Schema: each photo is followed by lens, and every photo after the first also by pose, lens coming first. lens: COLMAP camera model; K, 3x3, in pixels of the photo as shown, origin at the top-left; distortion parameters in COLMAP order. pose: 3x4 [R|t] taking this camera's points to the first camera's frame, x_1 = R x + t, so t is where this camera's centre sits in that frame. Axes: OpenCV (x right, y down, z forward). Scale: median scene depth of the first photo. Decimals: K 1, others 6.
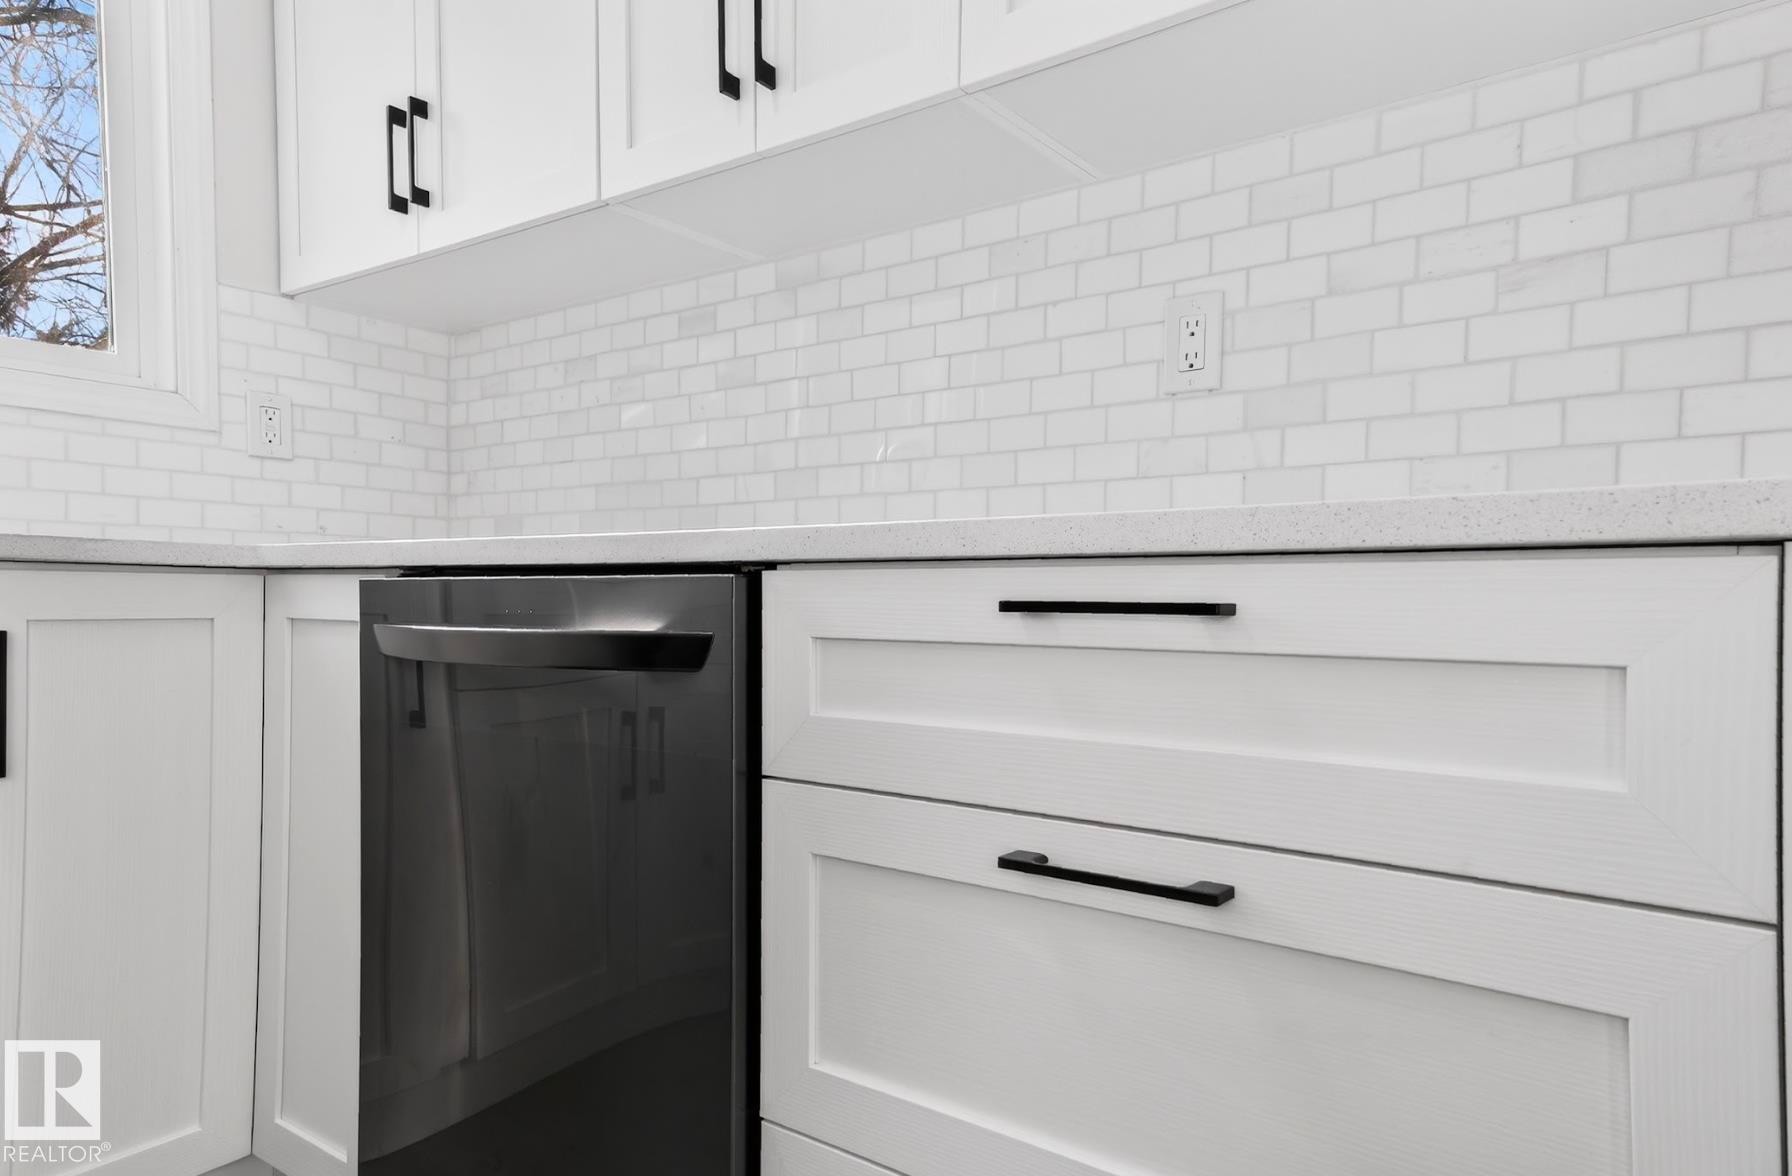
lens RADIAL K [[1126.8, 0, 901.4], [0, 1126.8, 600.3], [0, 0, 1]] dist [0.130342, 0.001063]
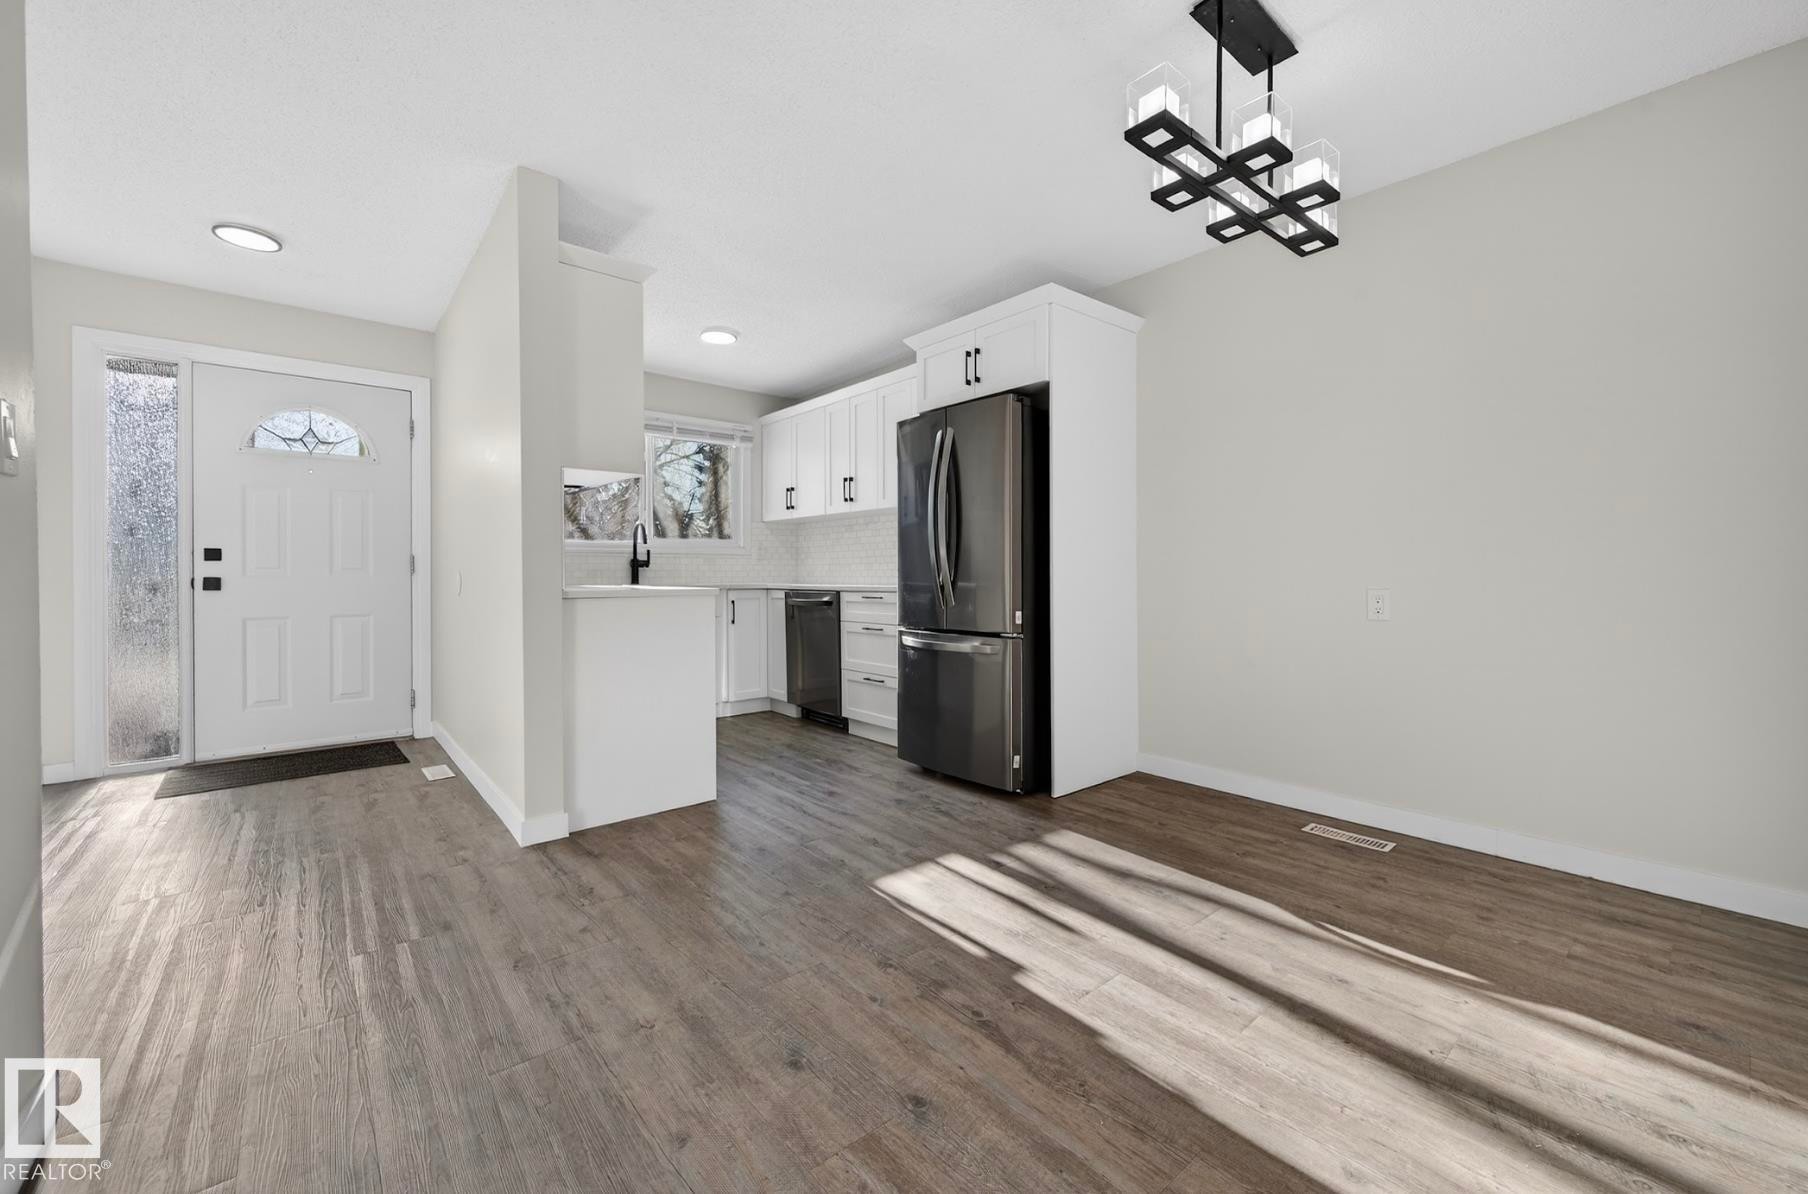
lens RADIAL K [[711.7, 0, 909.3], [0, 711.7, 584.0], [0, 0, 1]] dist [0.003629, 0.000116]
pose [[0.977744, -0.009098, -0.209606, 0.689653], [0.011826, 0.999861, 0.011765, -0.067936], [0.209469, -0.013982, 0.977715, -1.820606]]
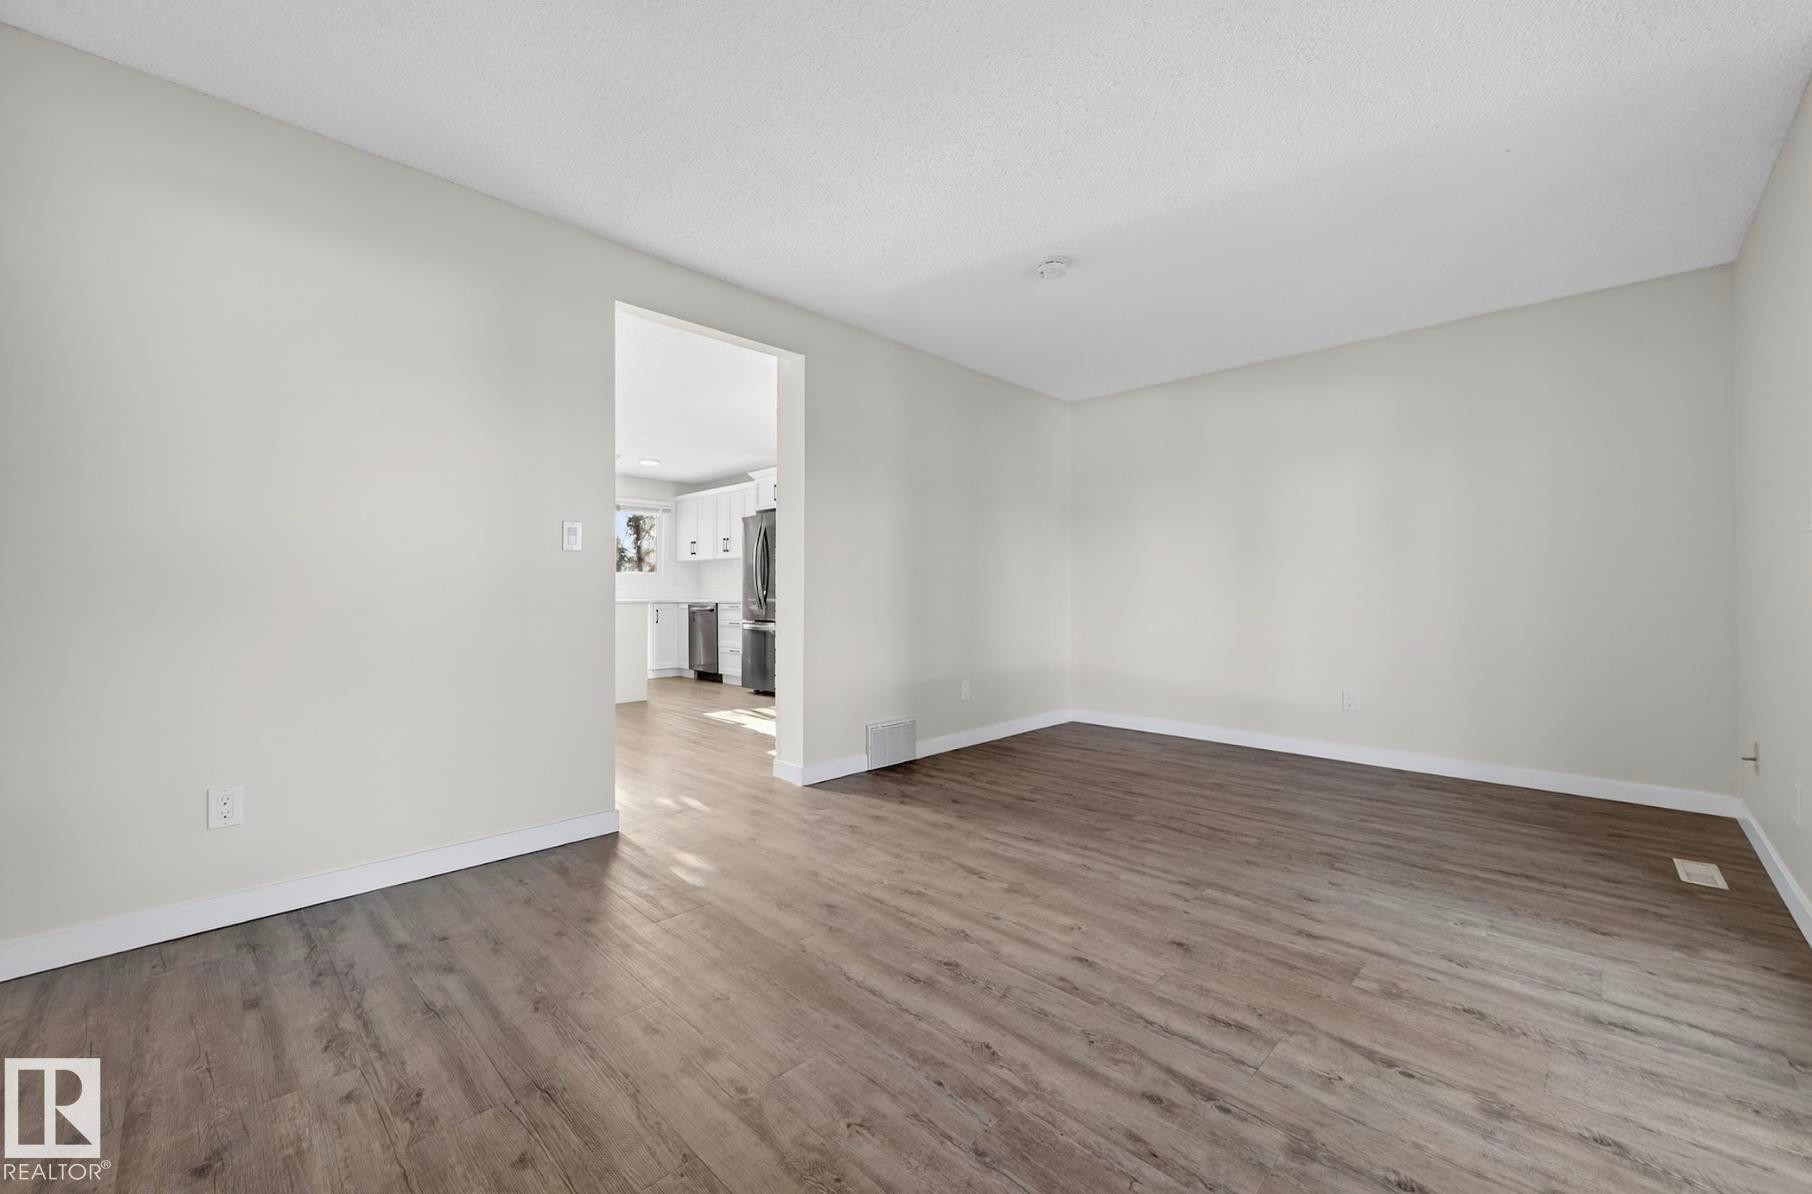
lens RADIAL K [[713.3, 0, 913.5], [0, 713.3, 588.1], [0, 0, 1]] dist [0.003629, 0.000116]
pose [[0.993976, -0.010002, -0.109139, 1.653670], [0.008819, 0.999897, -0.011320, -0.052136], [0.109241, 0.010289, 0.993962, -3.786517]]
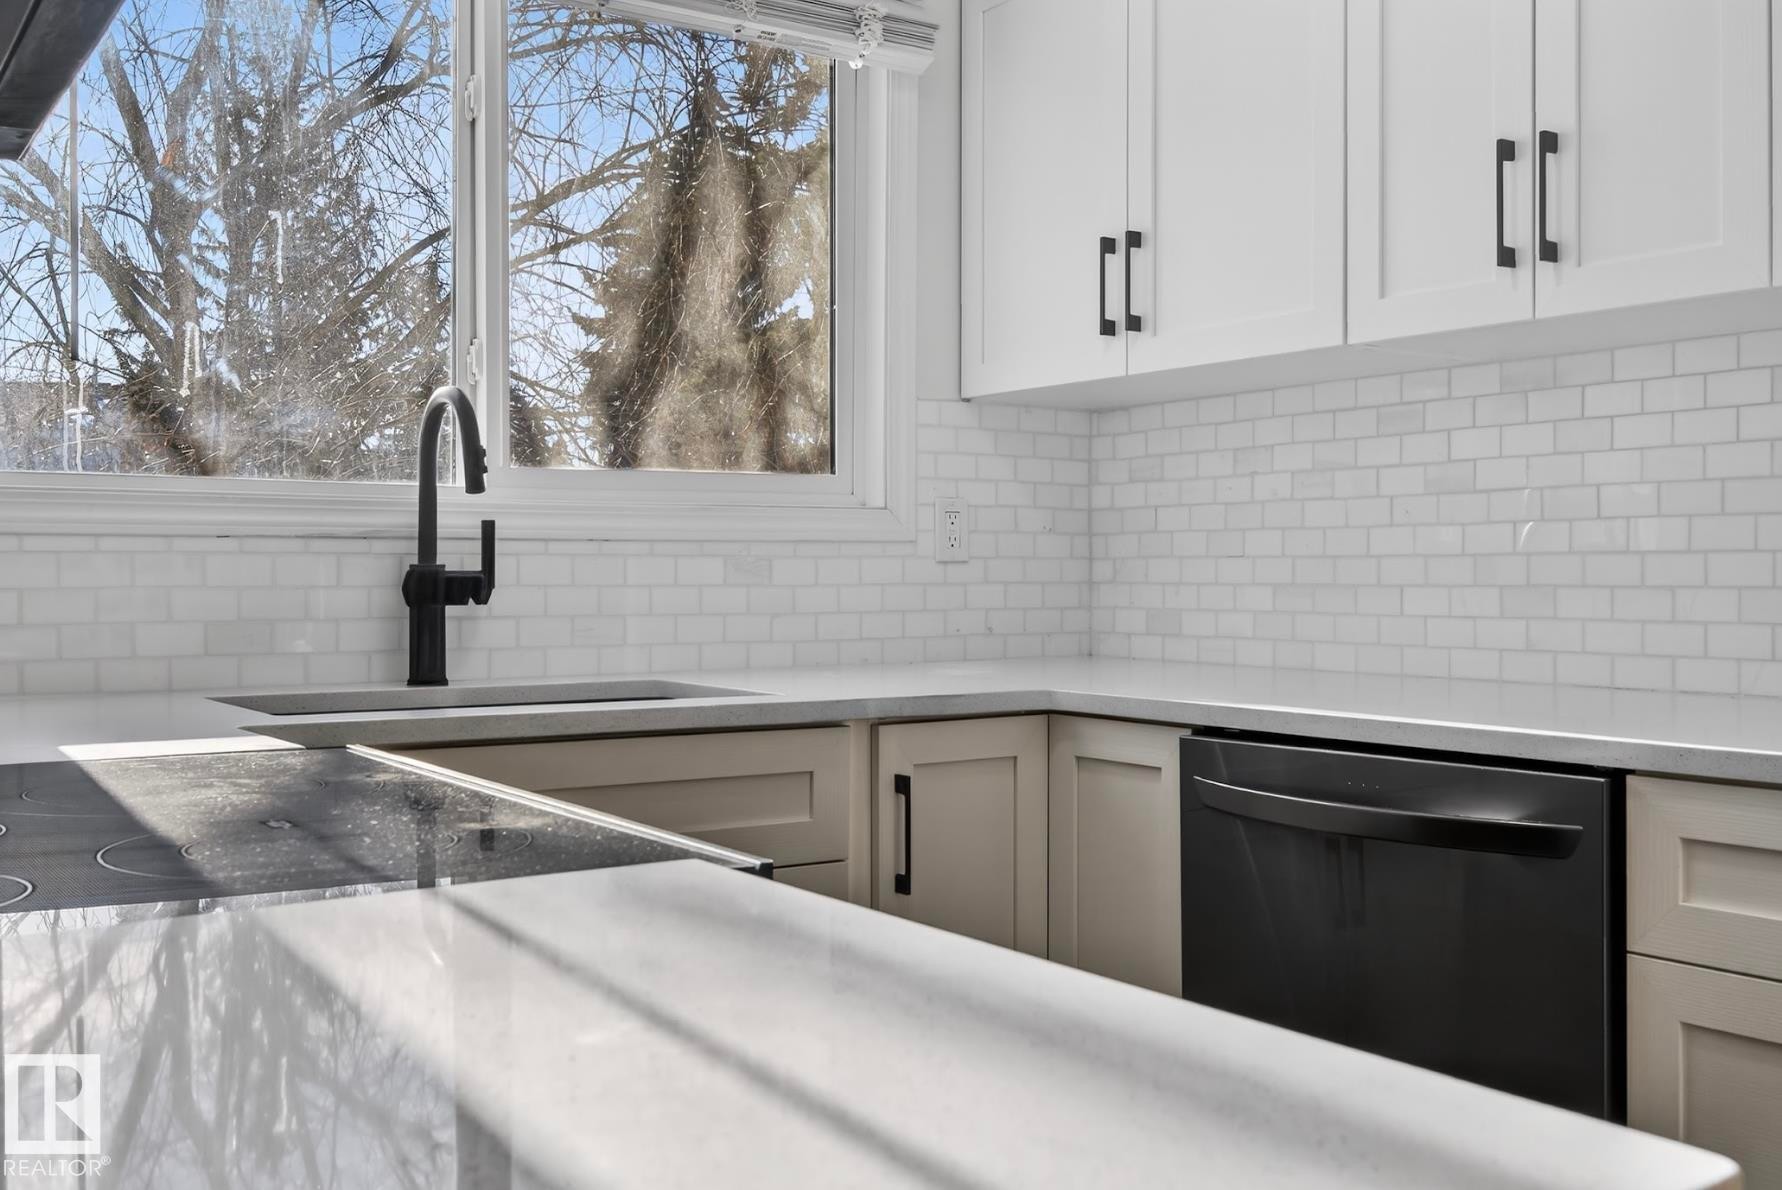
lens RADIAL K [[1674.0, 0, 900.8], [0, 1674.0, 591.6], [0, 0, 1]] dist [-0.009635, 0.000000]
pose [[0.953144, -0.006879, -0.302440, -0.175085], [0.010006, 0.999911, 0.008791, -0.133286], [0.302353, -0.011406, 0.953128, -0.482569]]
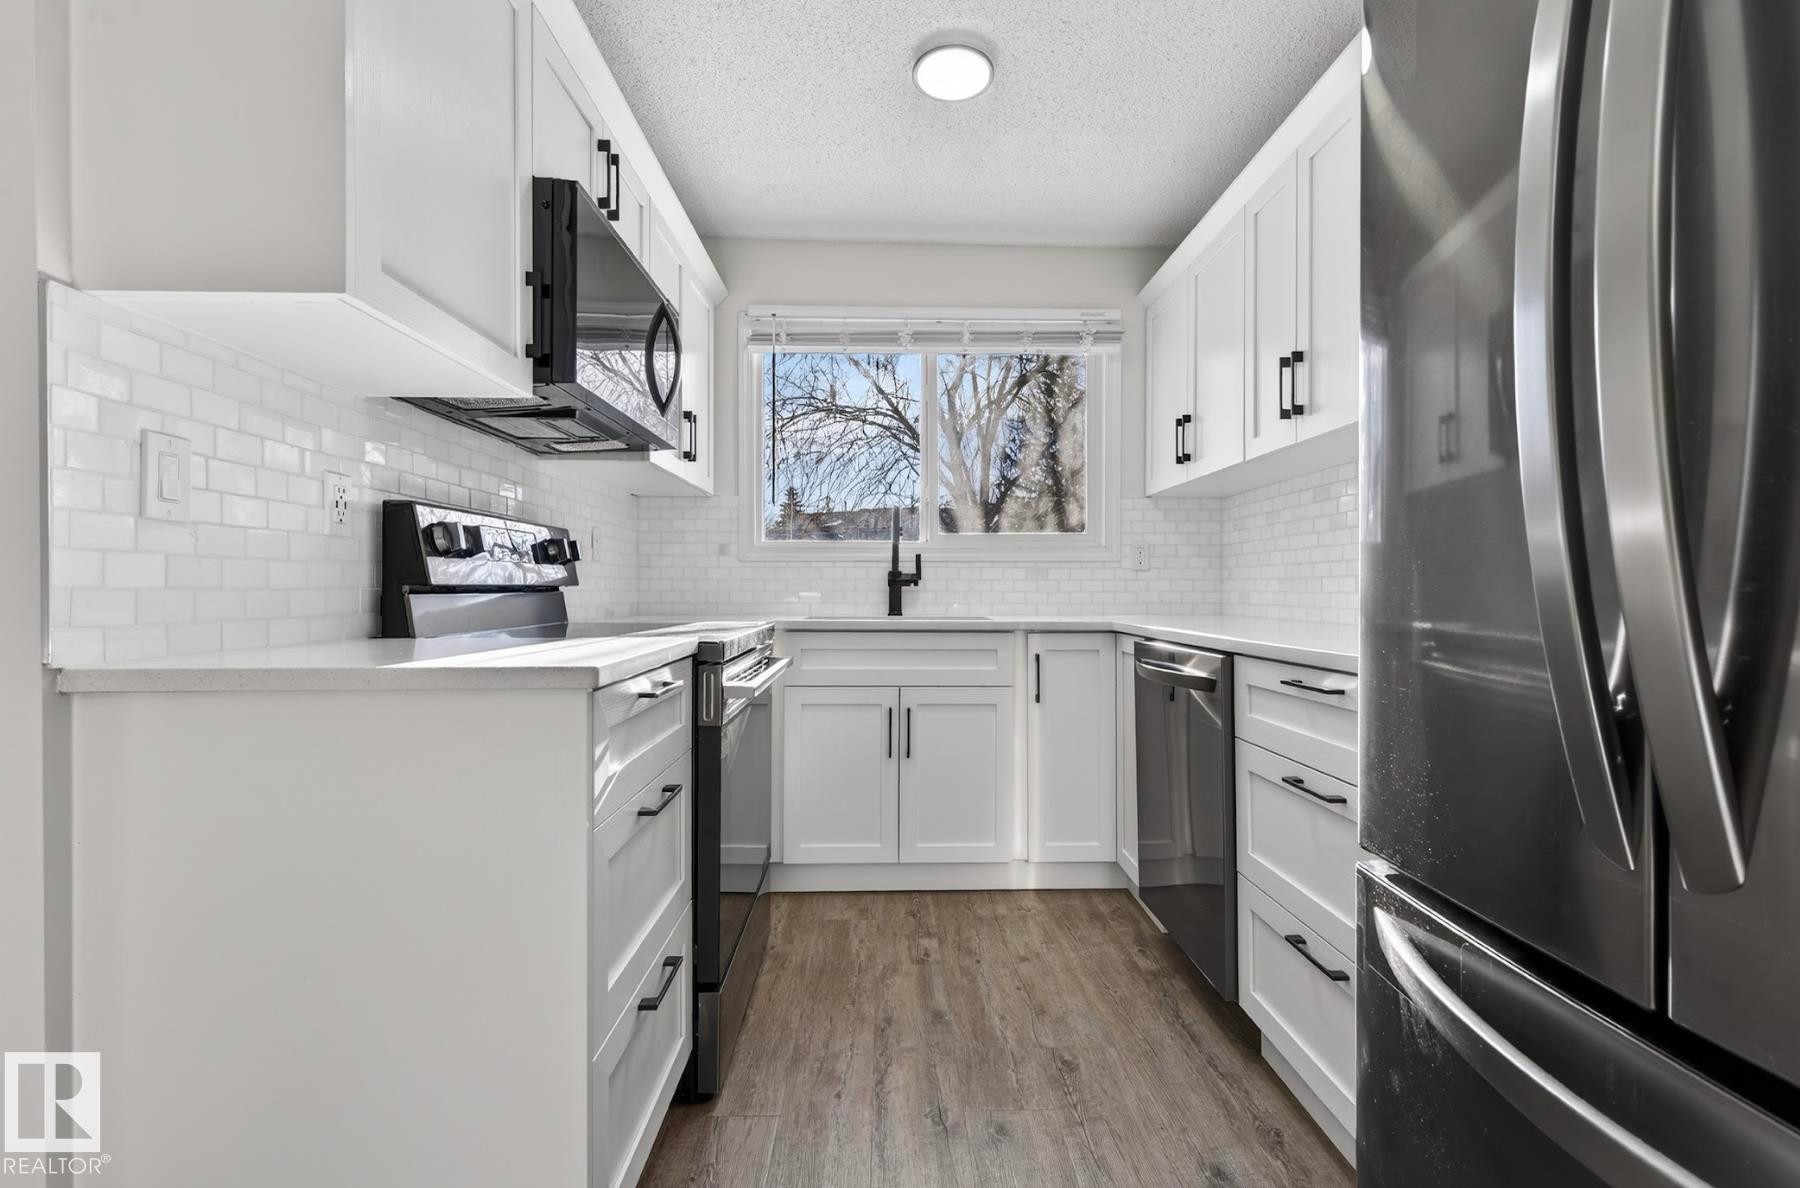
lens RADIAL K [[798.9, 0, 906.0], [0, 798.9, 590.7], [0, 0, 1]] dist [0.004526, 0.000290]
pose [[0.632404, -0.007977, -0.774597, 0.448069], [0.005731, 0.999968, -0.005619, -0.092590], [0.774617, -0.000886, 0.632430, -0.390775]]
